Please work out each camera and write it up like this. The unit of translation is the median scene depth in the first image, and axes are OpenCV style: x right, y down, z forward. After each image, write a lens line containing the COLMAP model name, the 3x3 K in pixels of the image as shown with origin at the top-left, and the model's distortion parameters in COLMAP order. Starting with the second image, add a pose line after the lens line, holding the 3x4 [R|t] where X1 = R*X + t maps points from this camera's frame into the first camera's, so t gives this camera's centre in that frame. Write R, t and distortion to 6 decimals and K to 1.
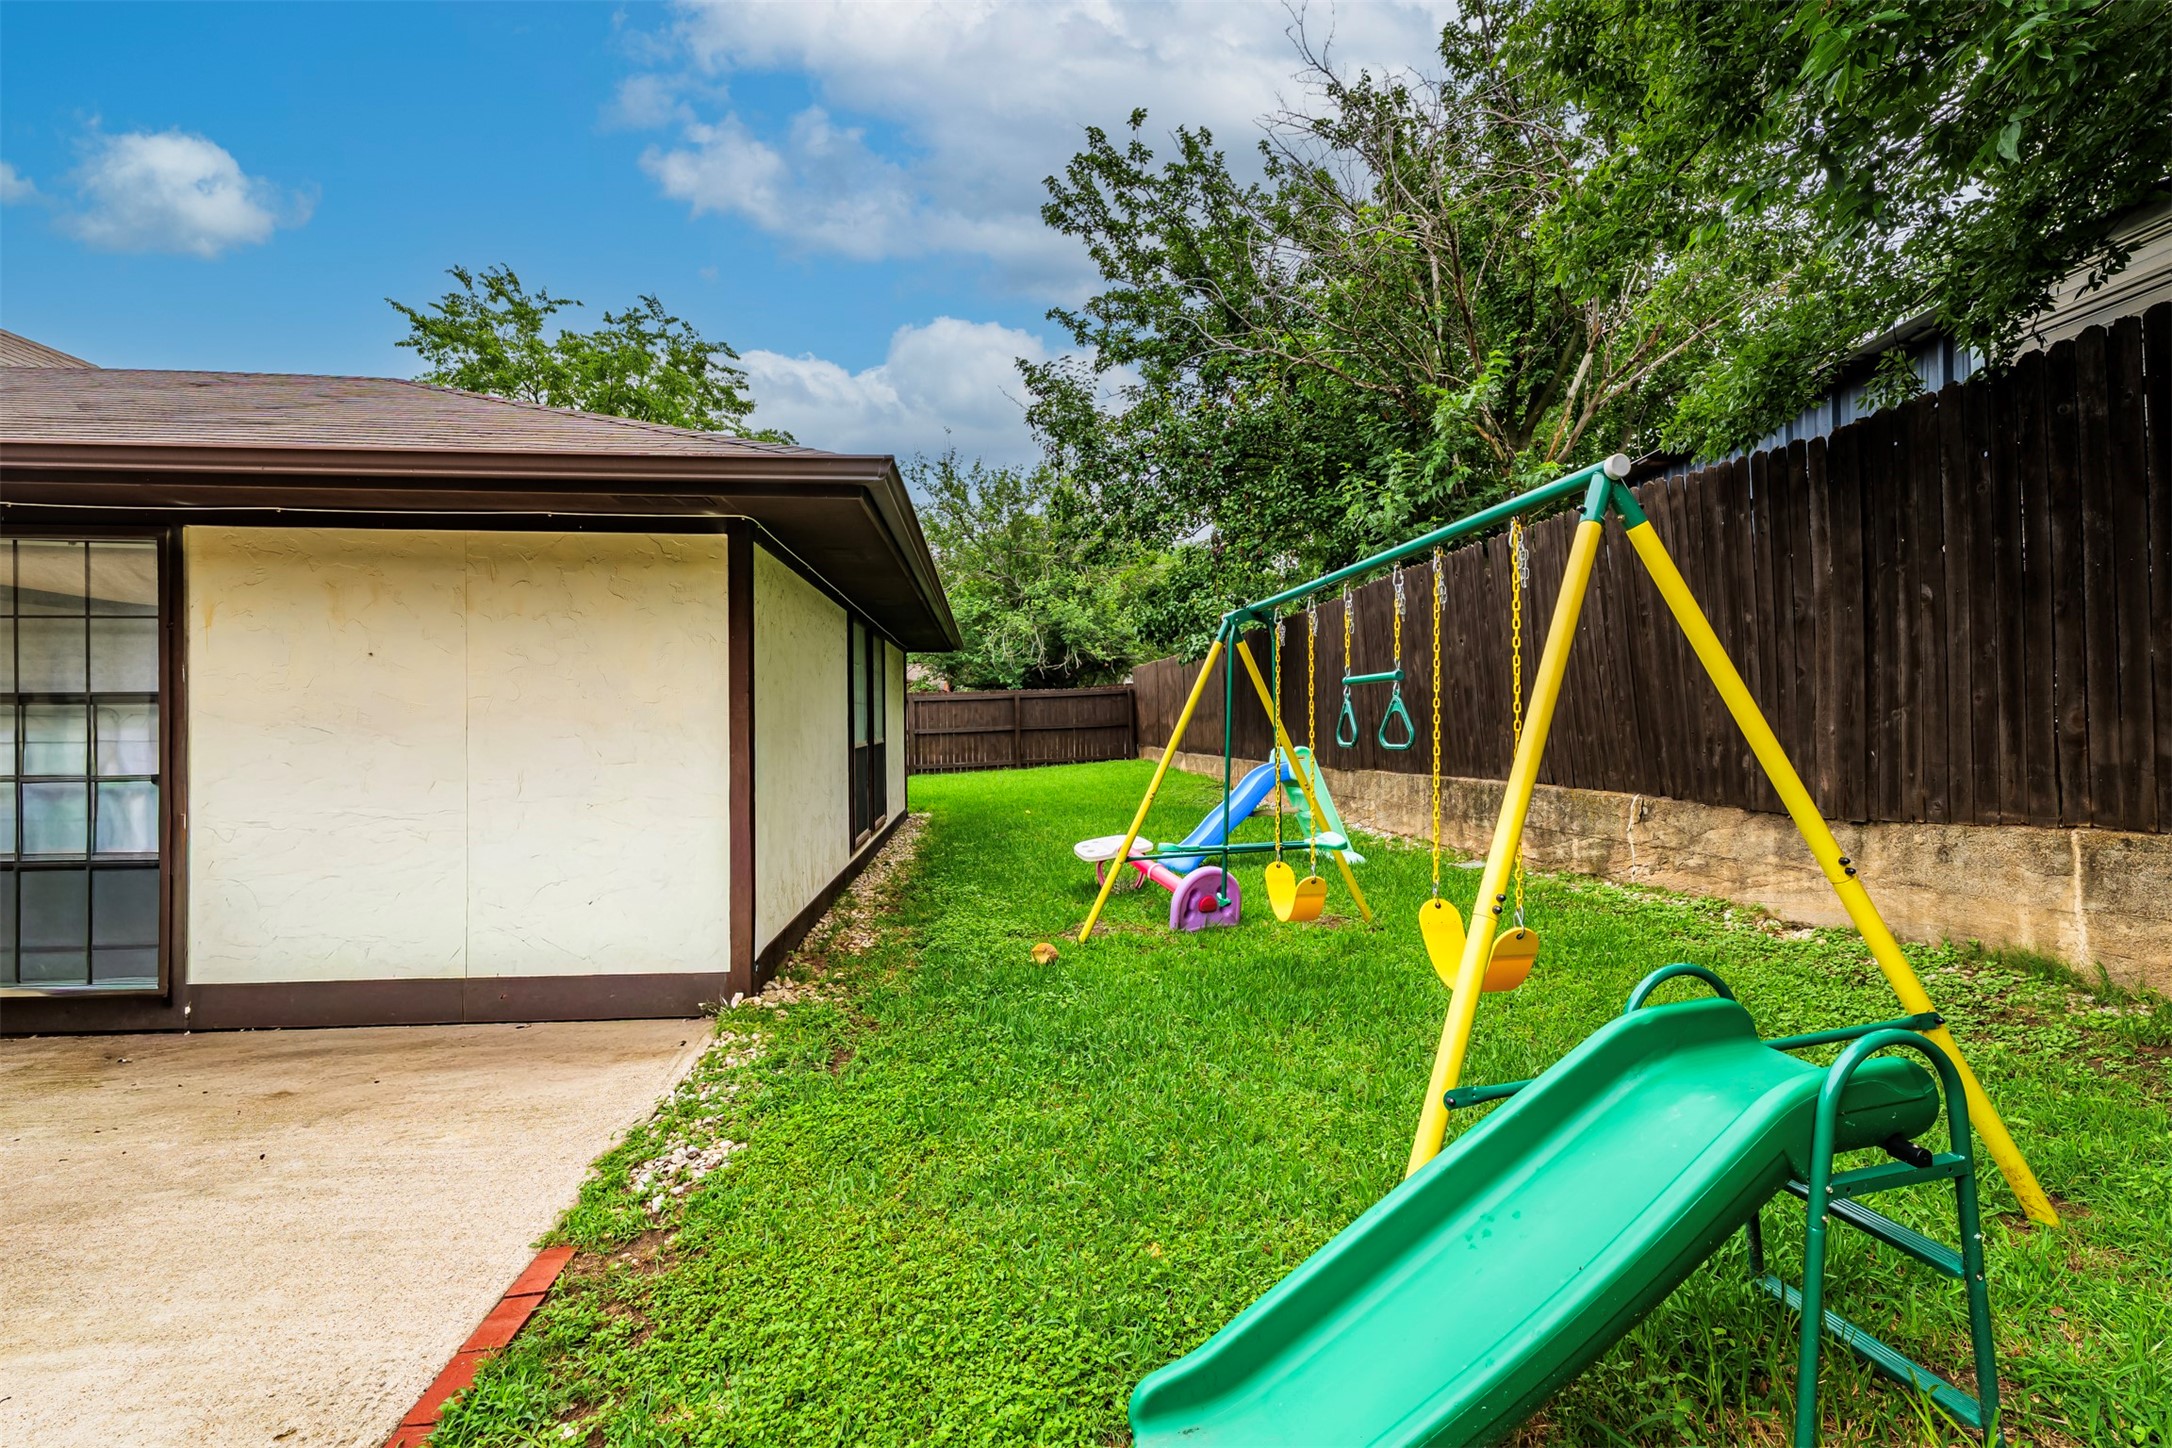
lens RADIAL K [[935.4, 0, 1087.3], [0, 935.4, 716.2], [0, 0, 1]] dist [-0.002263, 0.000016]
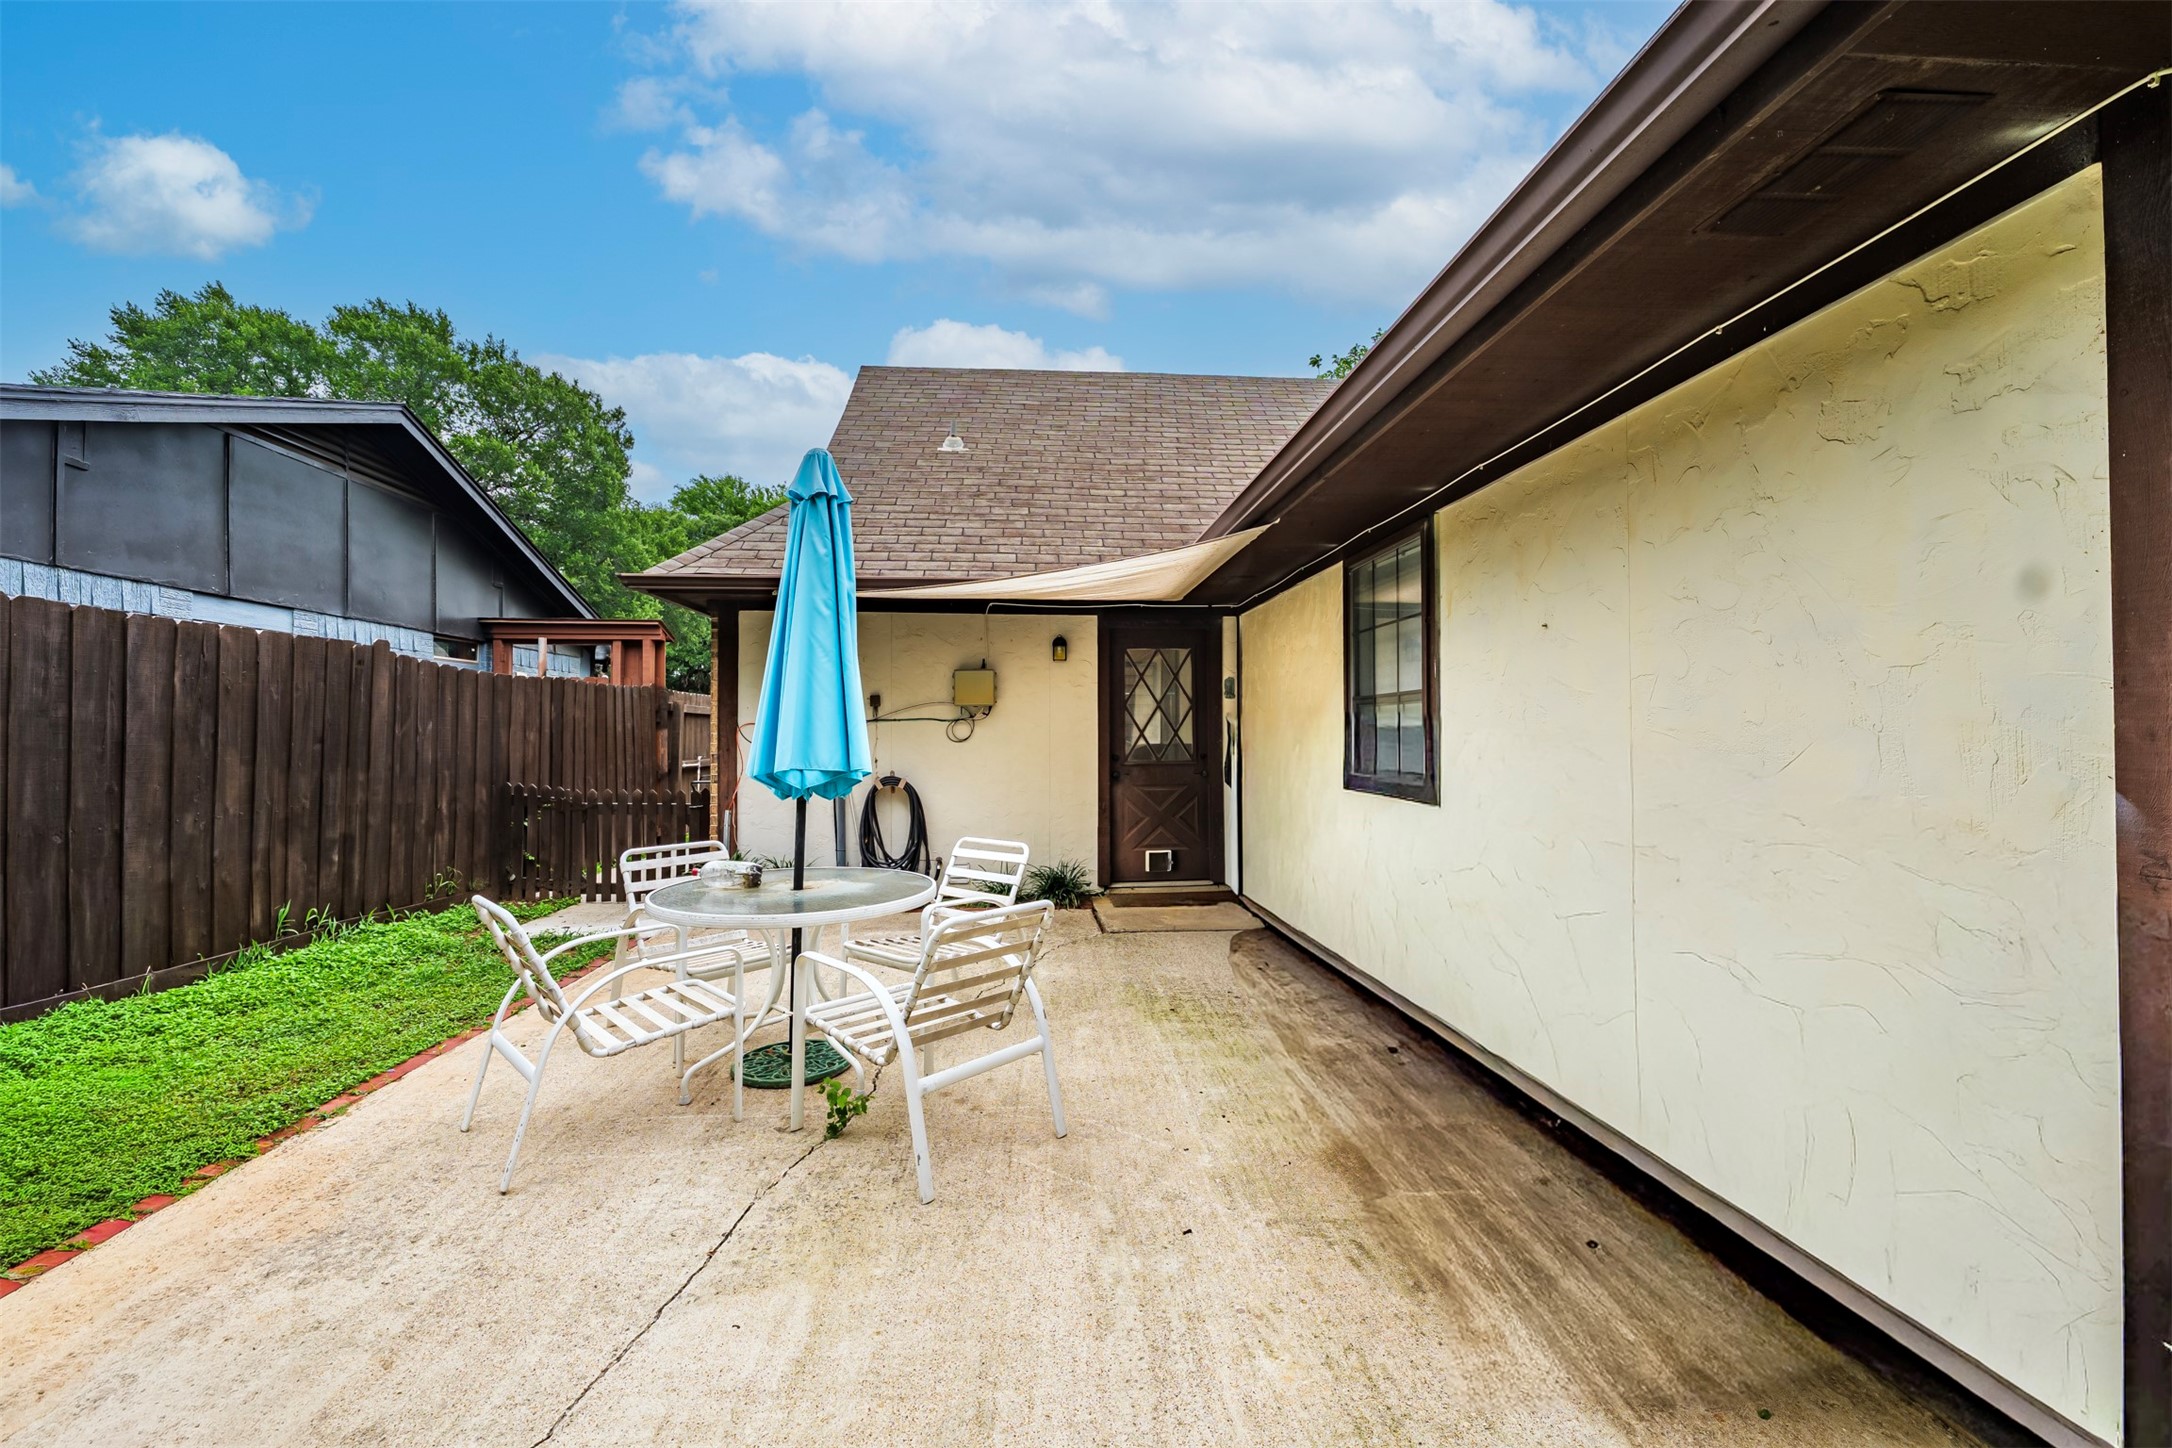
lens RADIAL K [[894.8, 0, 1084.6], [0, 894.8, 721.8], [0, 0, 1]] dist [0.000657, 0.000152]
pose [[-0.030574, -0.005040, -0.999520, -0.056793], [0.006201, 0.999967, -0.005232, 0.012194], [0.999513, -0.006358, -0.030542, 0.751859]]
